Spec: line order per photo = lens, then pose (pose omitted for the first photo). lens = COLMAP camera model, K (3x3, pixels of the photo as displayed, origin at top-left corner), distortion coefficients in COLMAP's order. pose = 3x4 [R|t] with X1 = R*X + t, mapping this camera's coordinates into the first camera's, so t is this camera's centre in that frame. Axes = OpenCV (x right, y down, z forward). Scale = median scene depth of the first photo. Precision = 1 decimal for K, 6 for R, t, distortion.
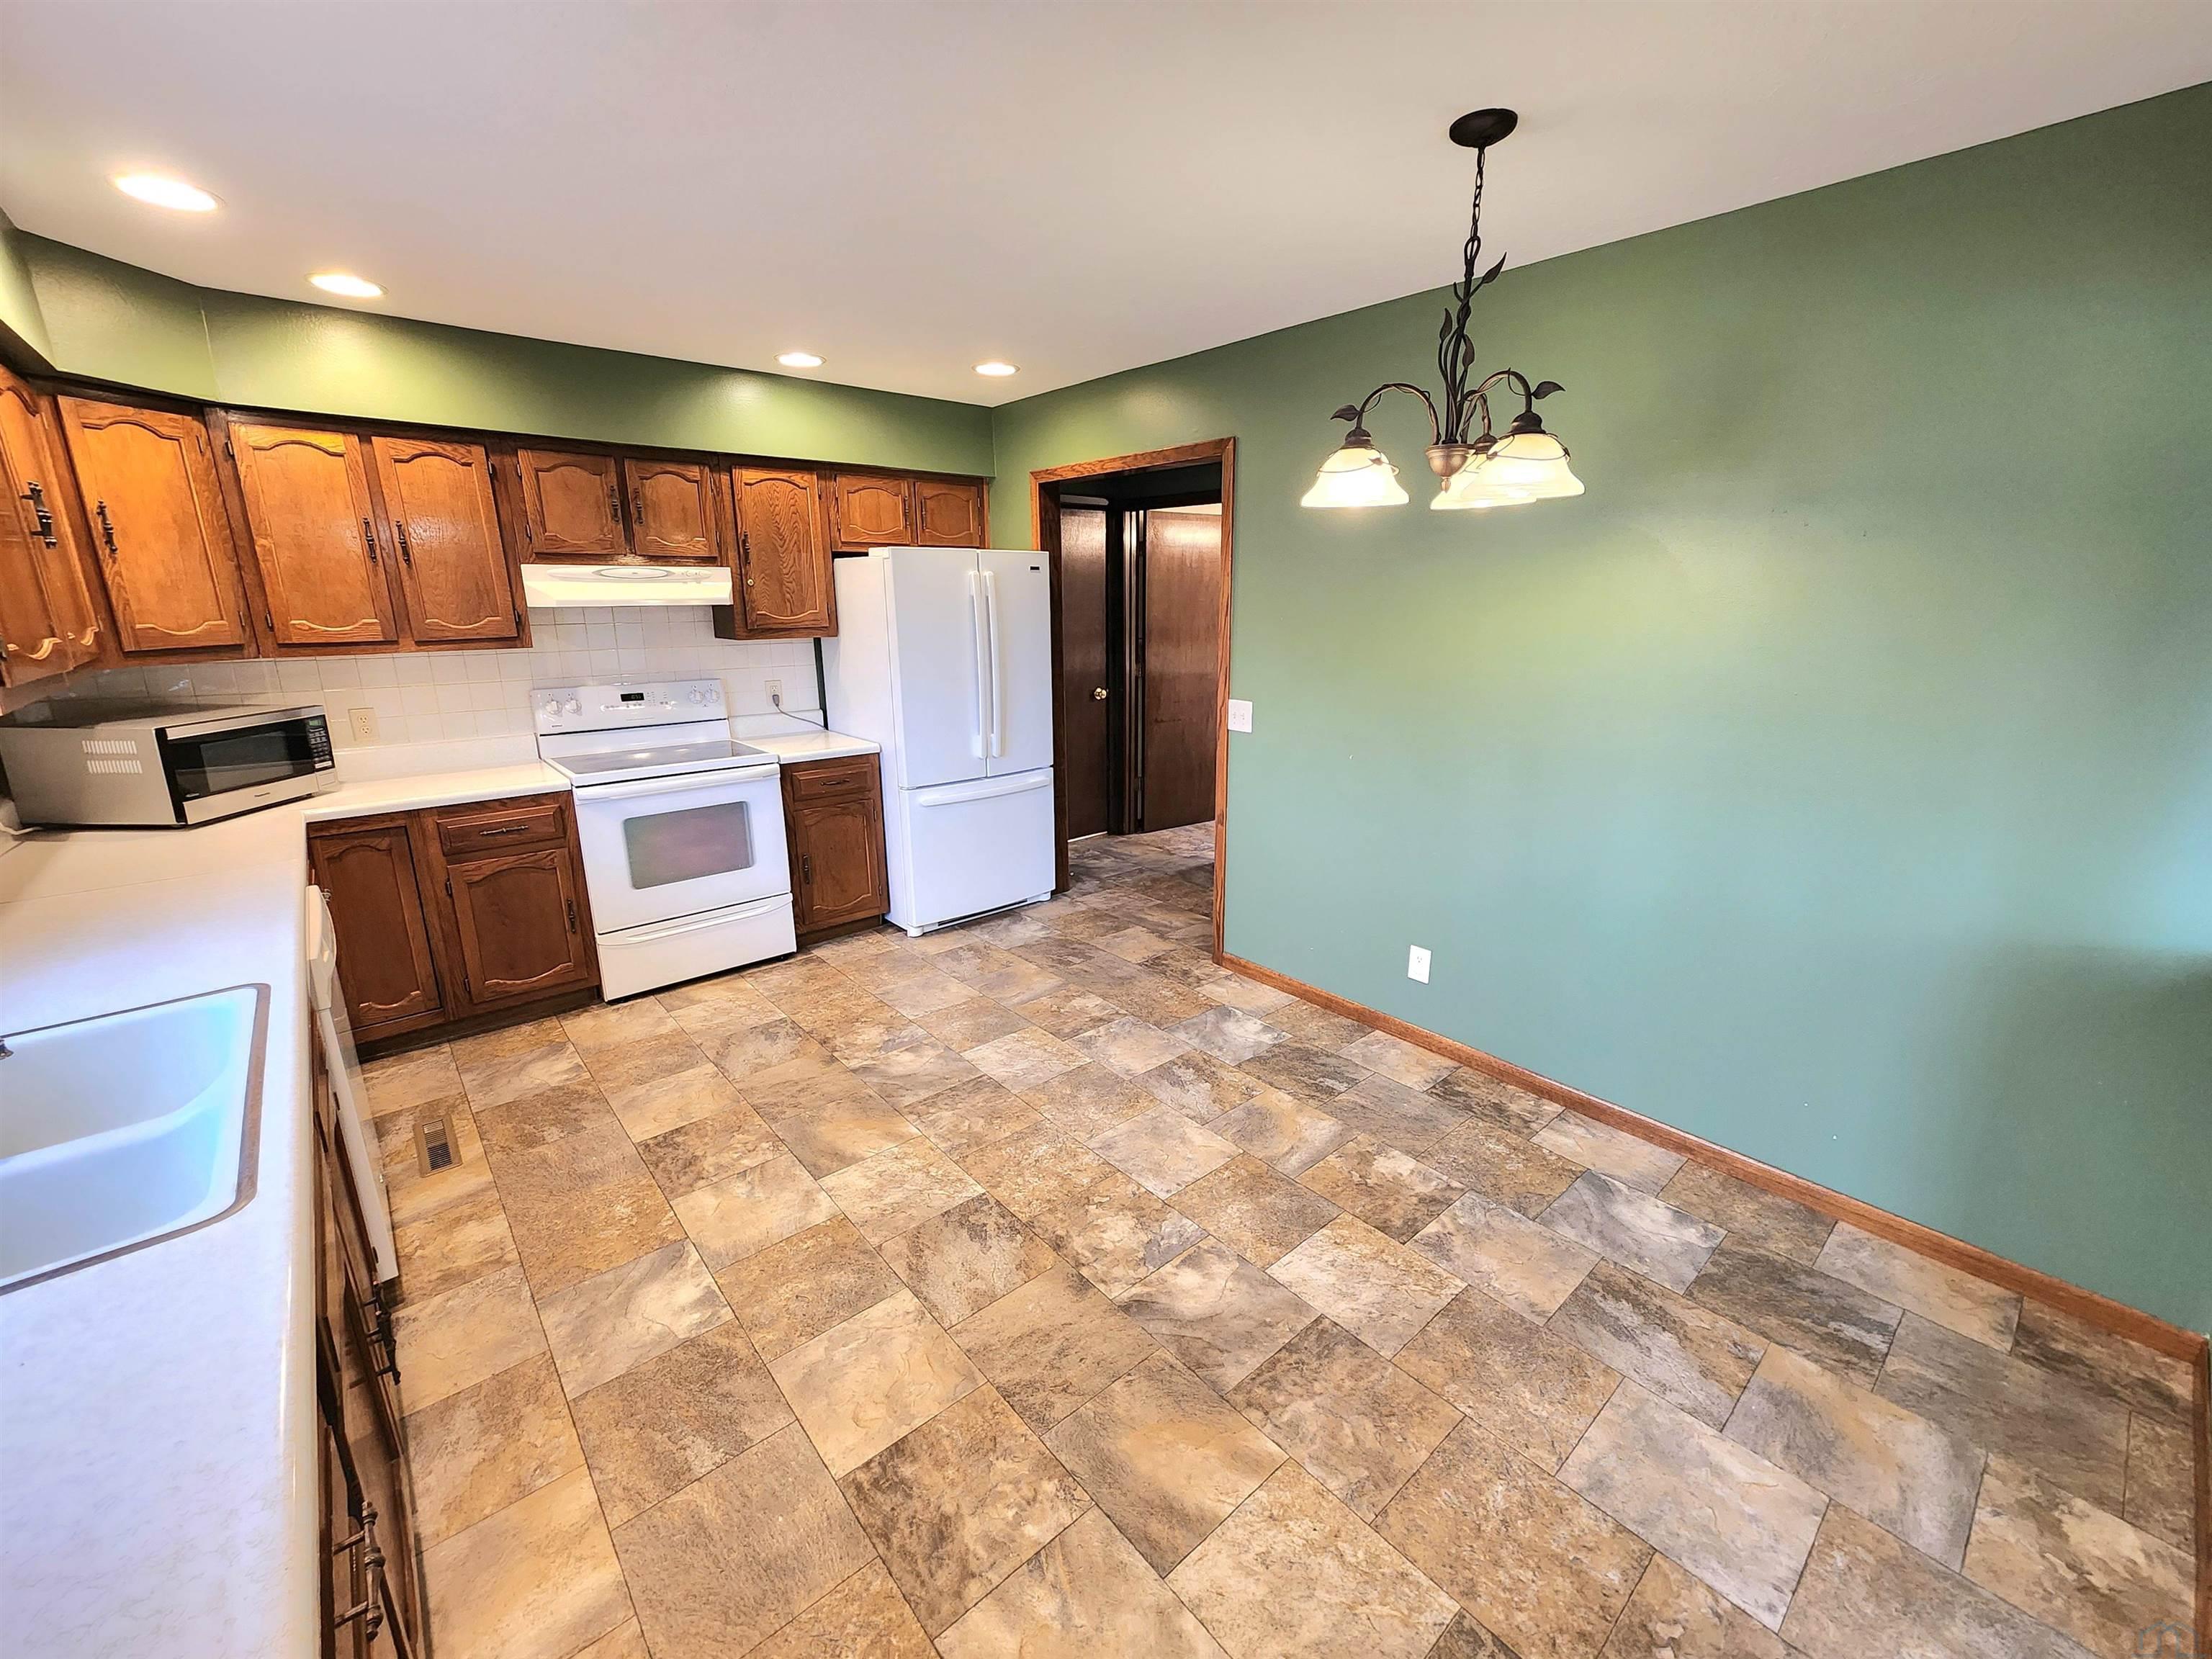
lens RADIAL K [[908.1, 0, 1107.8], [0, 908.1, 820.3], [0, 0, 1]] dist [0.000306, 0.001293]
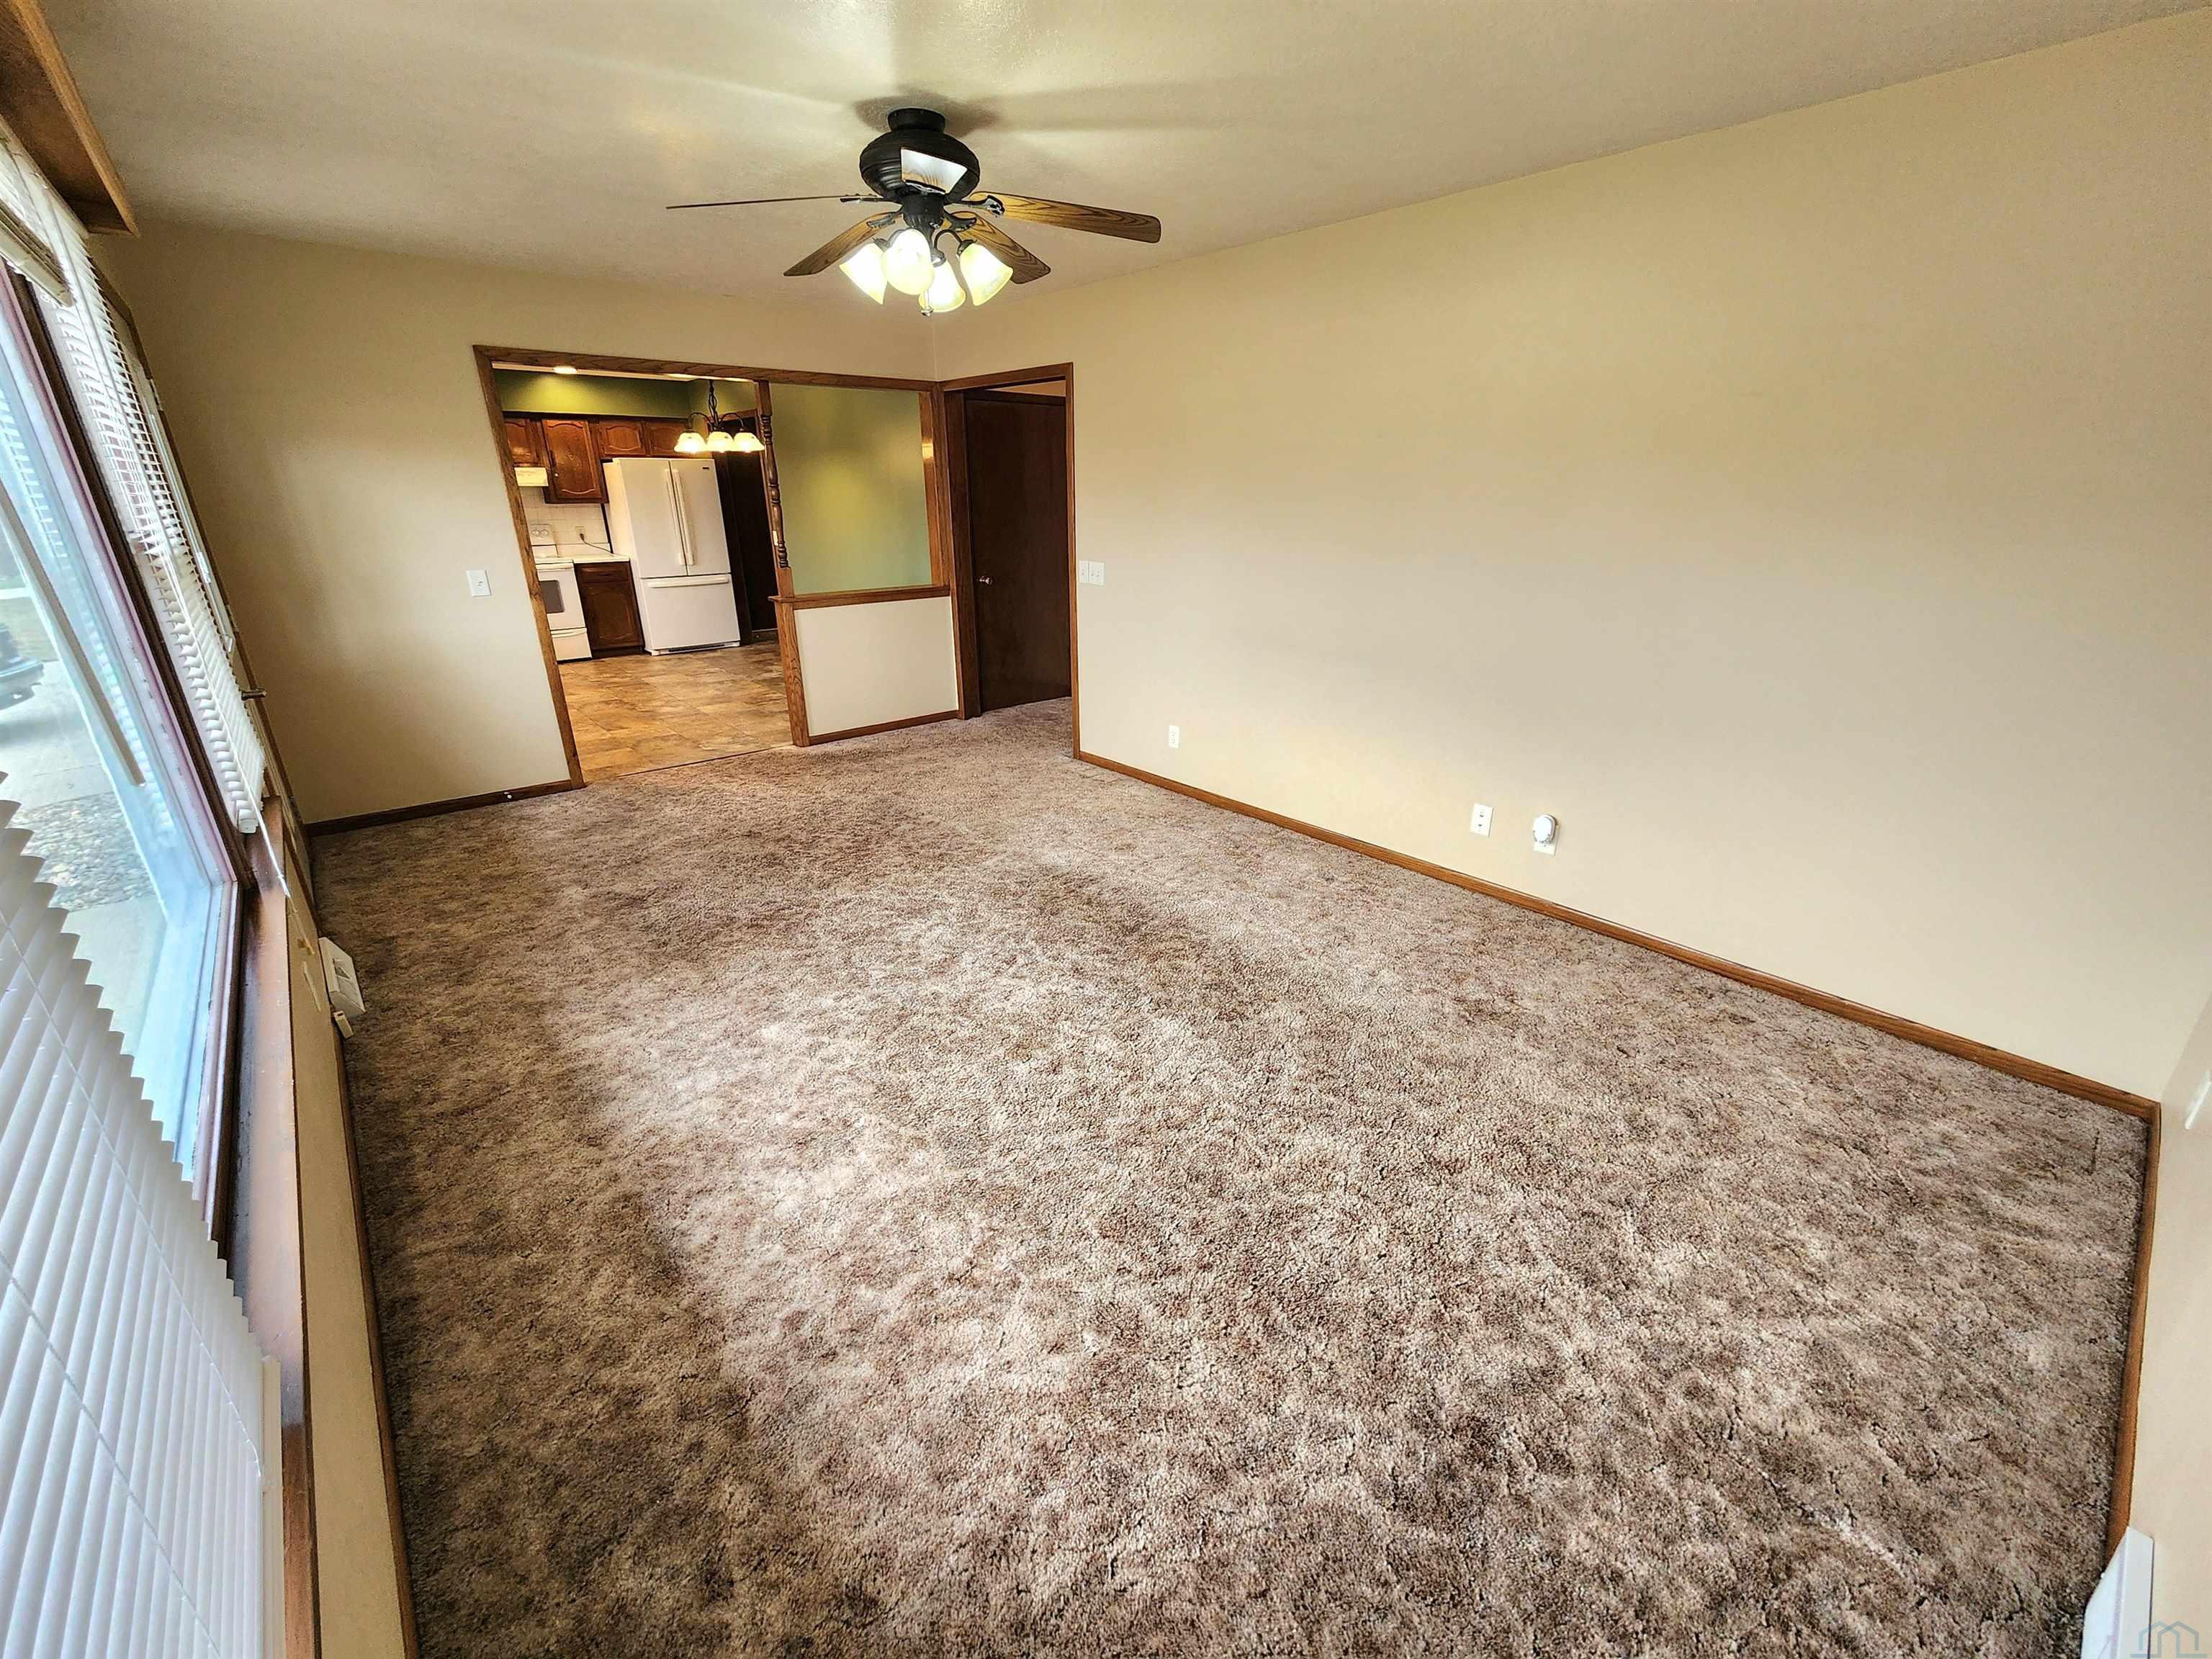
lens RADIAL K [[908.1, 0, 1102.1], [0, 908.1, 821.4], [0, 0, 1]] dist [0.000306, 0.001293]
pose [[0.999996, 0.000840, 0.002616, 1.034437], [-0.001113, 0.994344, 0.106198, 0.370852], [-0.002512, -0.106200, 0.994342, -1.409033]]
